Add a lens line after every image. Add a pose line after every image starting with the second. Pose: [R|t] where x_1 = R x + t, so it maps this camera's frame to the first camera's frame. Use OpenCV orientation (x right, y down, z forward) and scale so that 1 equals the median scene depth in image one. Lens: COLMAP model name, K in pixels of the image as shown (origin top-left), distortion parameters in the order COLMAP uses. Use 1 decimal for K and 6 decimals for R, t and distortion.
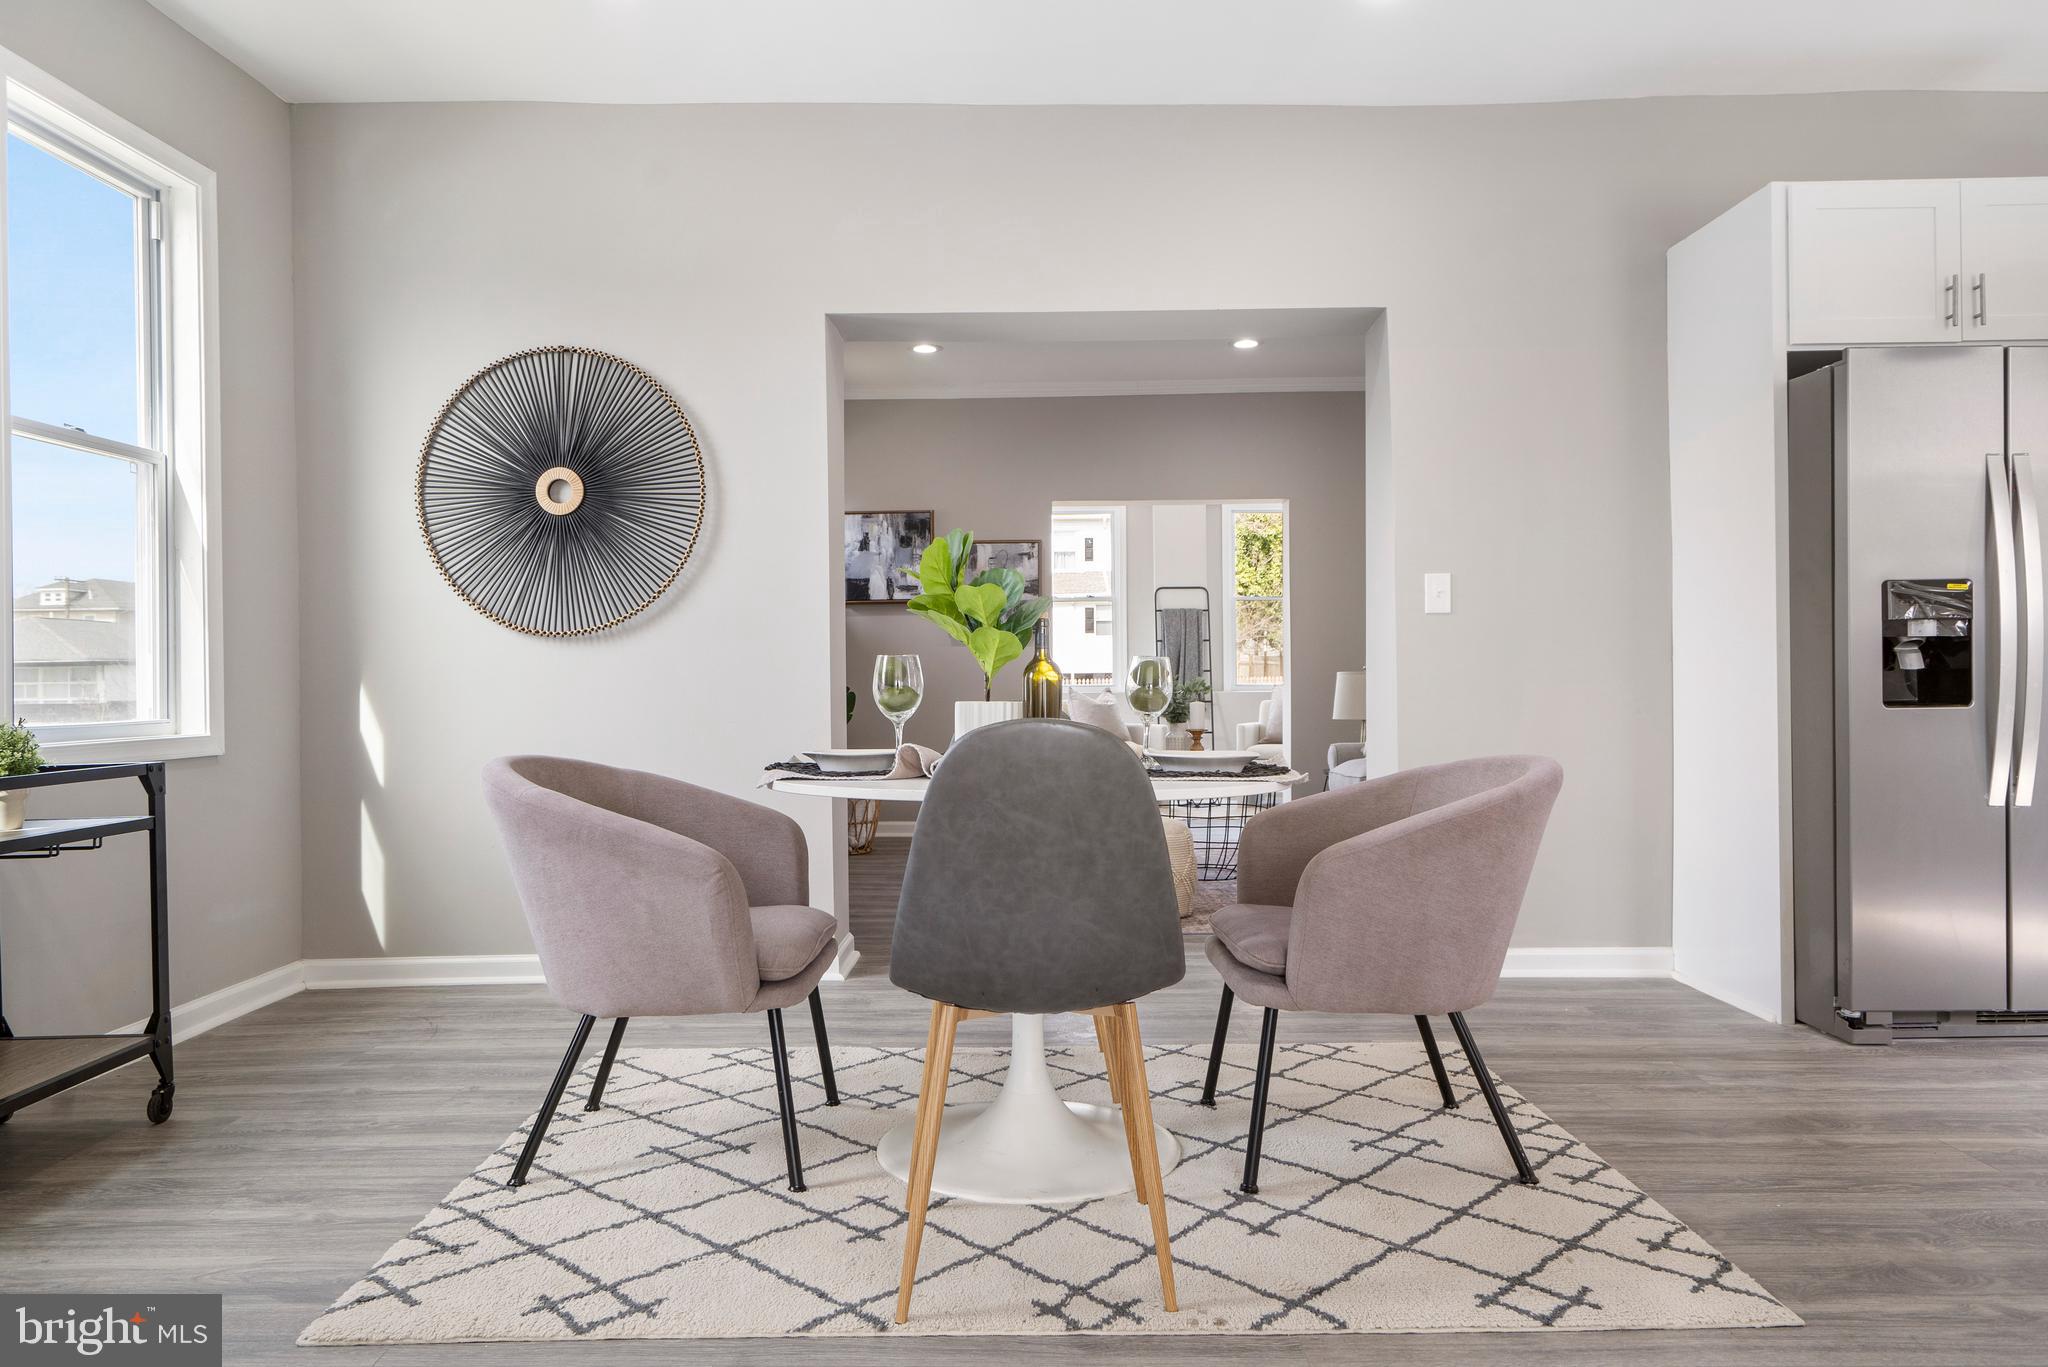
lens RADIAL K [[1407.4, 0, 1024.0], [0, 1407.4, 683.5], [0, 0, 1]] dist [0.005113, 0.002859]
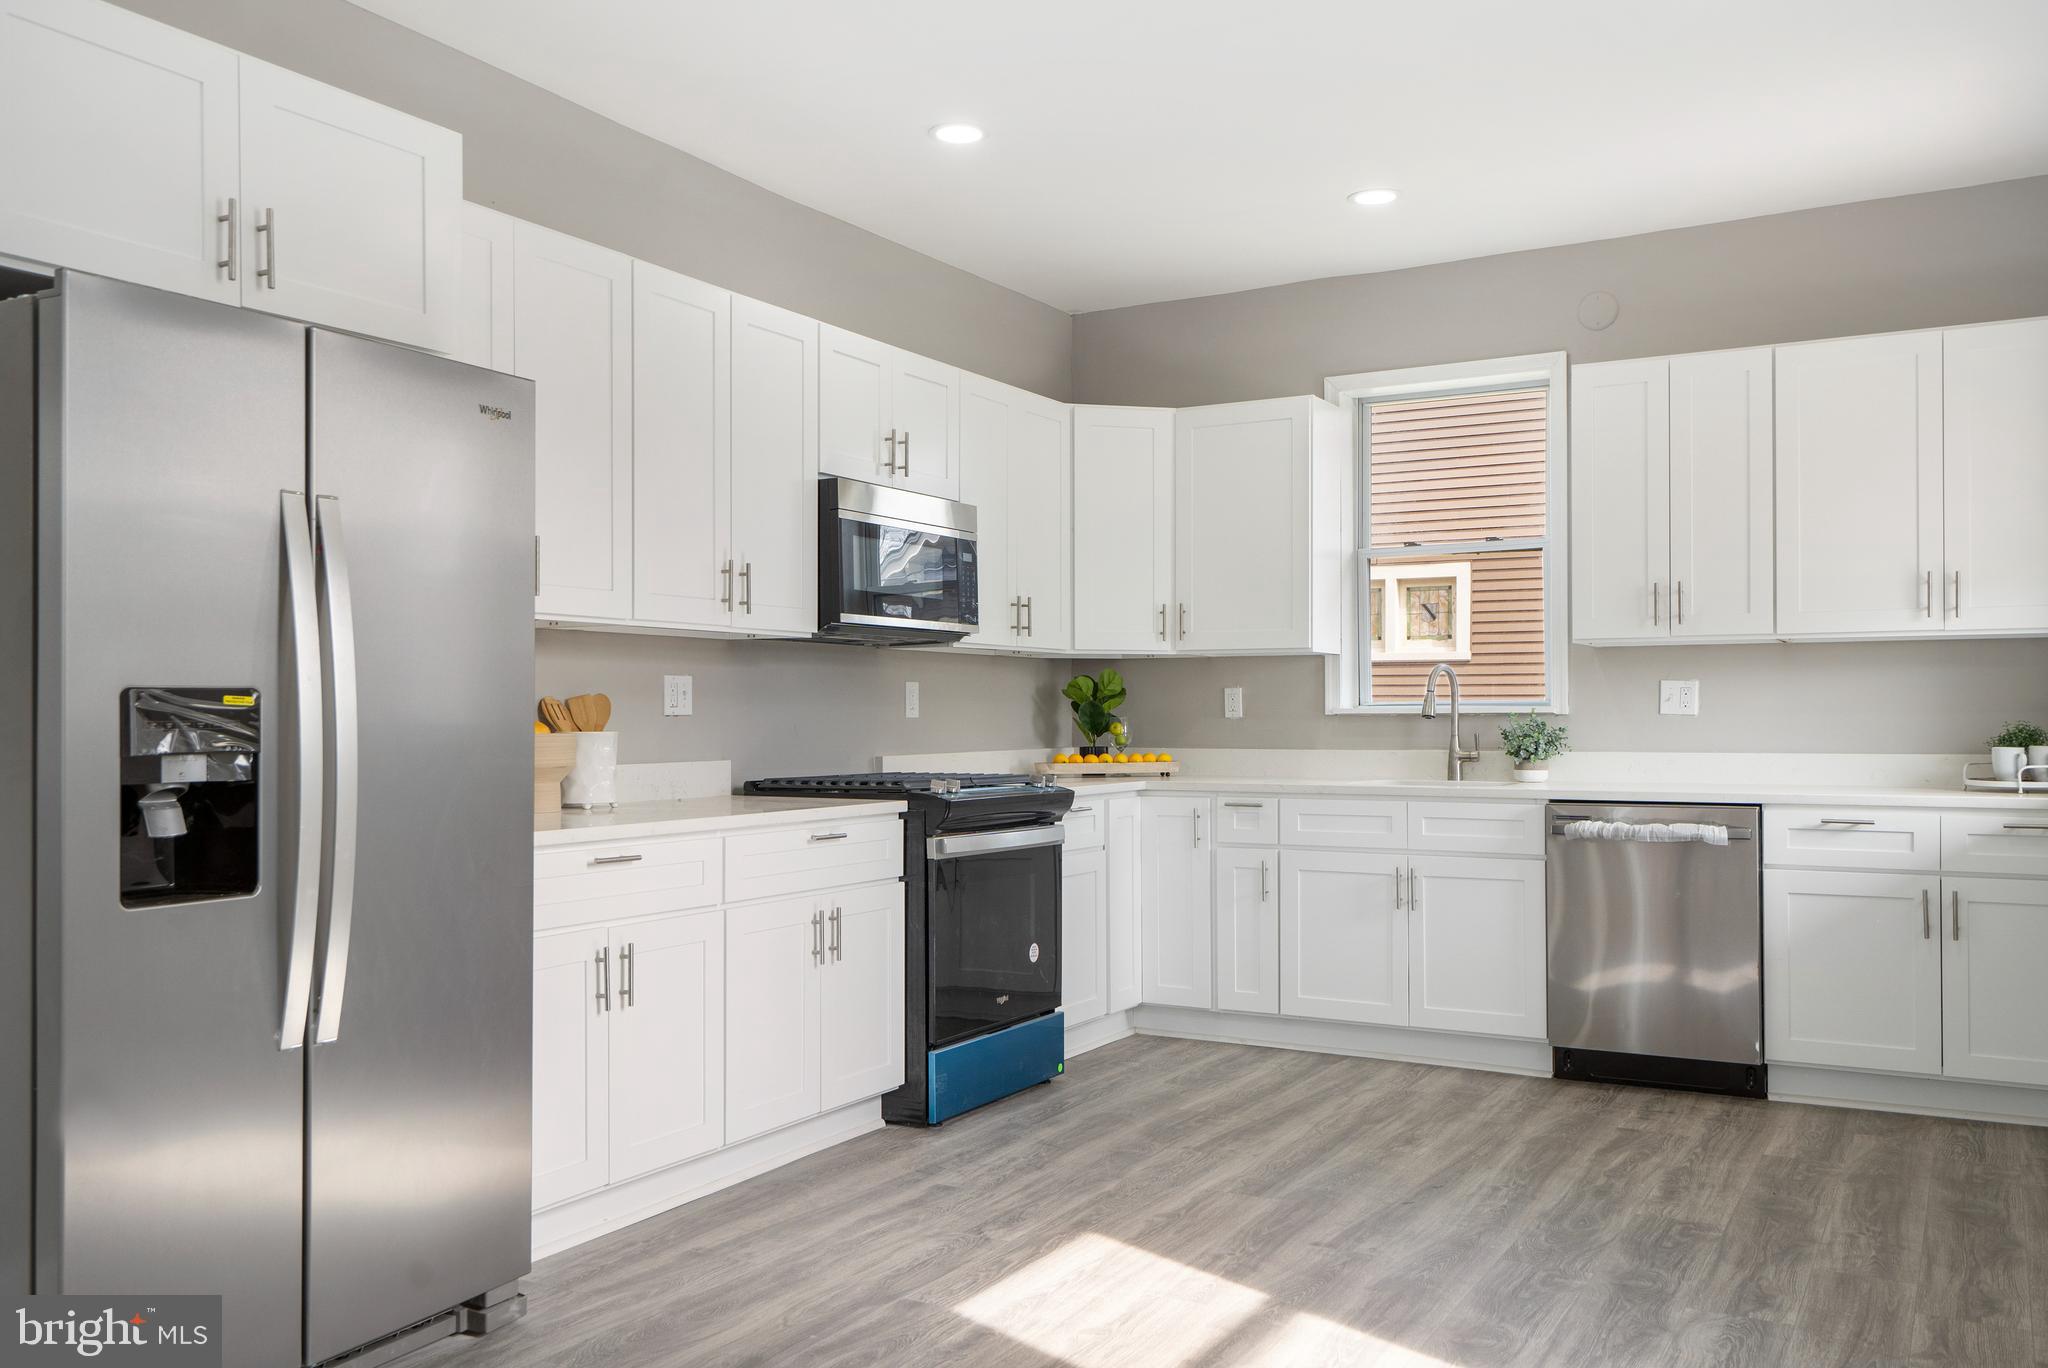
lens RADIAL K [[1677.7, 0, 1013.7], [0, 1677.7, 706.9], [0, 0, 1]] dist [0.000033, -0.001902]
pose [[0.500304, 0.012034, 0.865766, 0.200078], [0.001127, 0.999894, -0.014549, -0.054799], [-0.865849, 0.008254, 0.500237, 0.345164]]
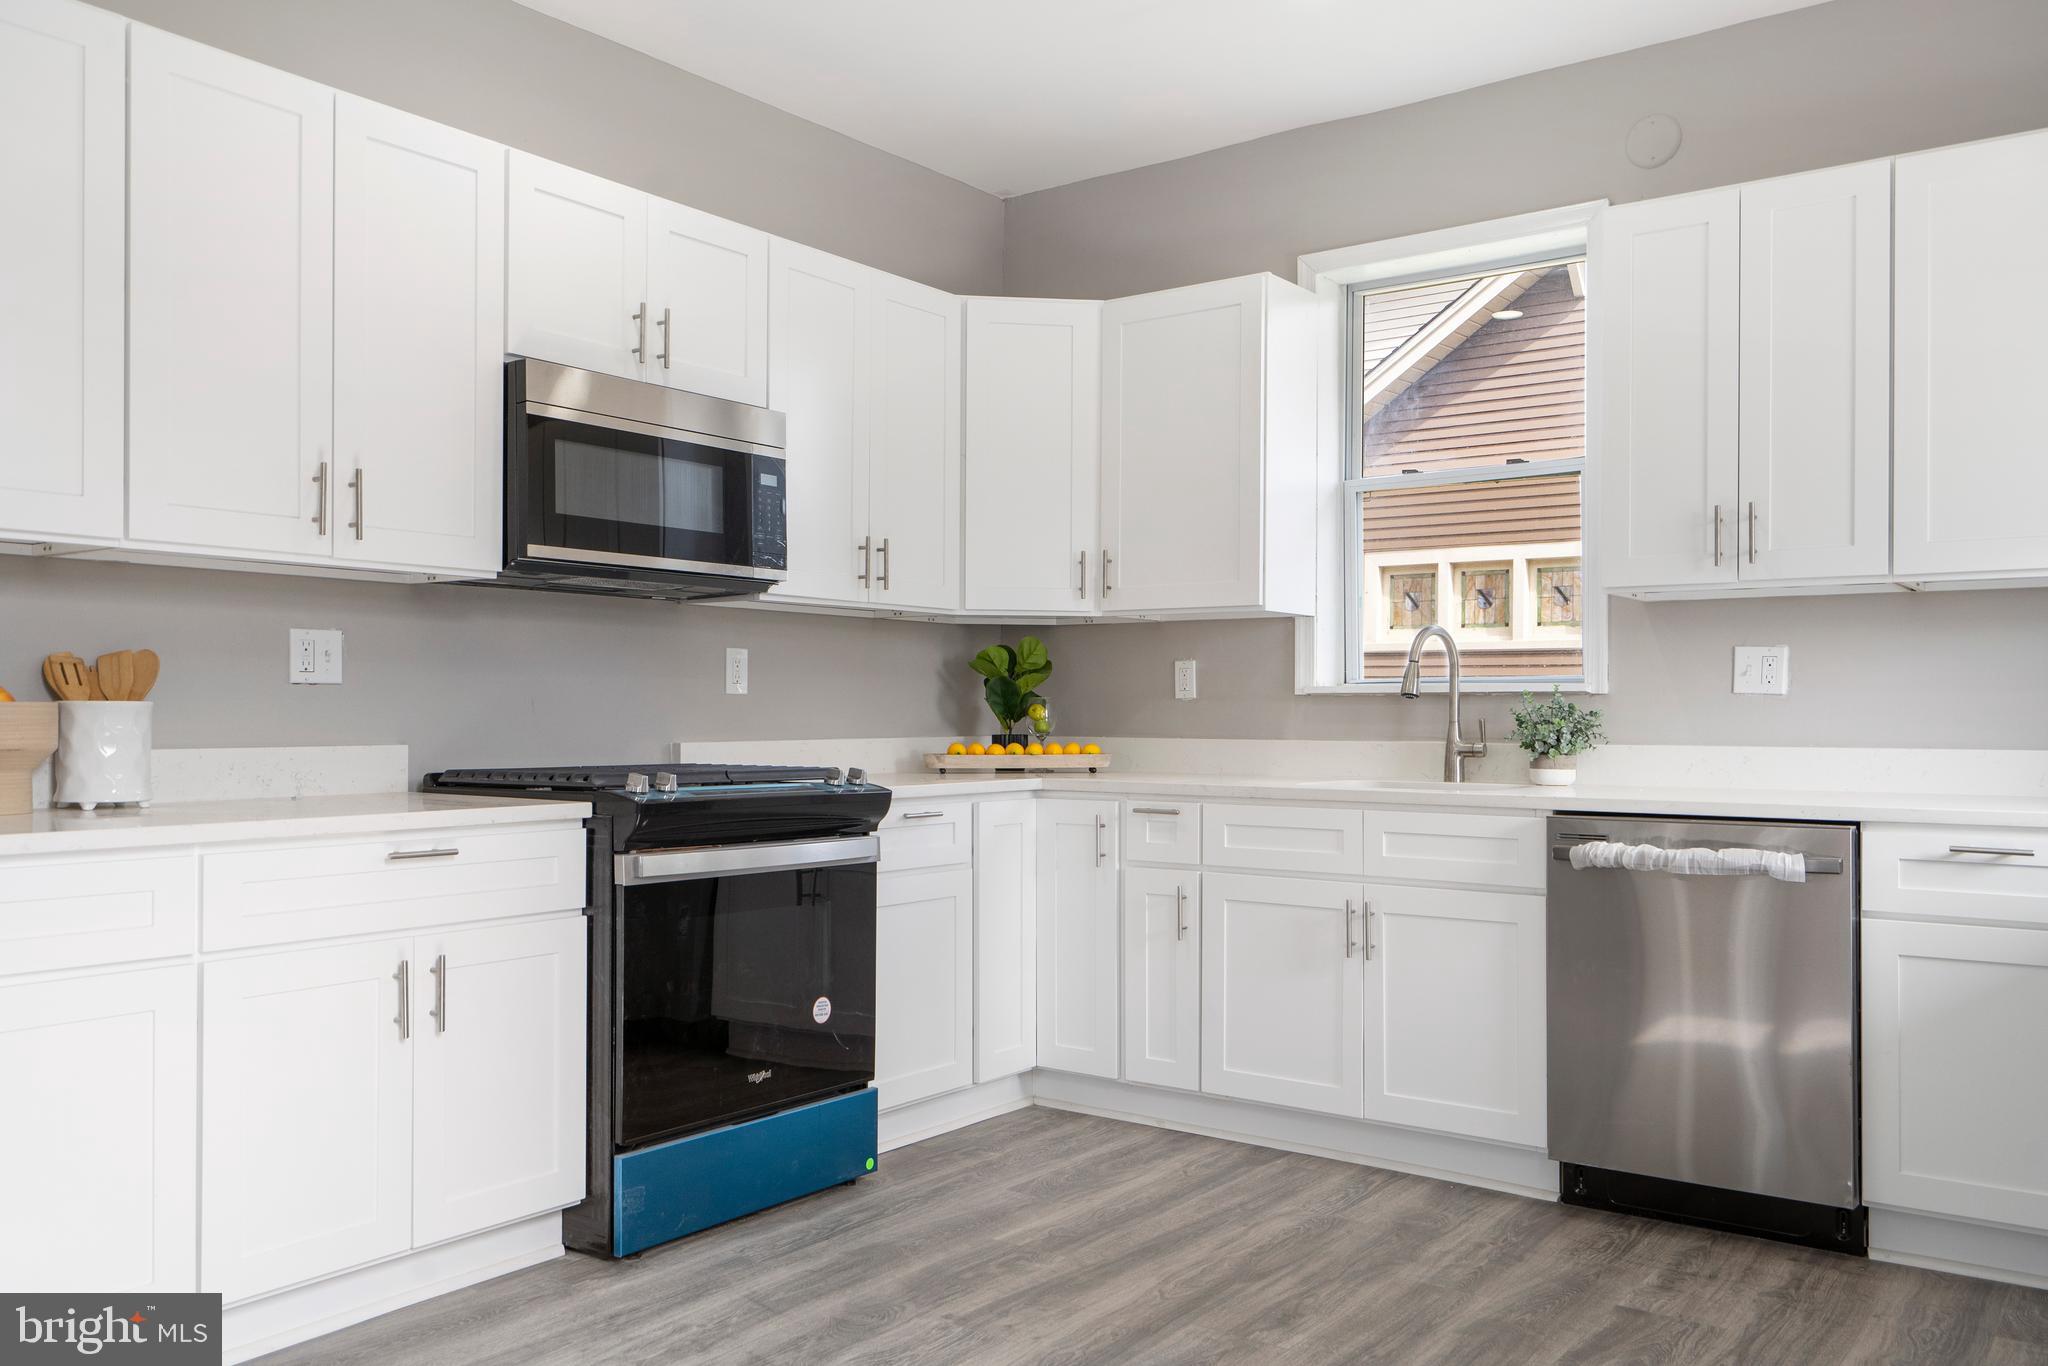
lens RADIAL K [[1624.8, 0, 1023.0], [0, 1624.8, 709.0], [0, 0, 1]] dist [0.009285, -0.003858]
pose [[0.593870, 0.012717, 0.804460, 0.699918], [-0.005646, 0.999916, -0.011638, -0.043884], [-0.804541, 0.002369, 0.593892, 0.339687]]
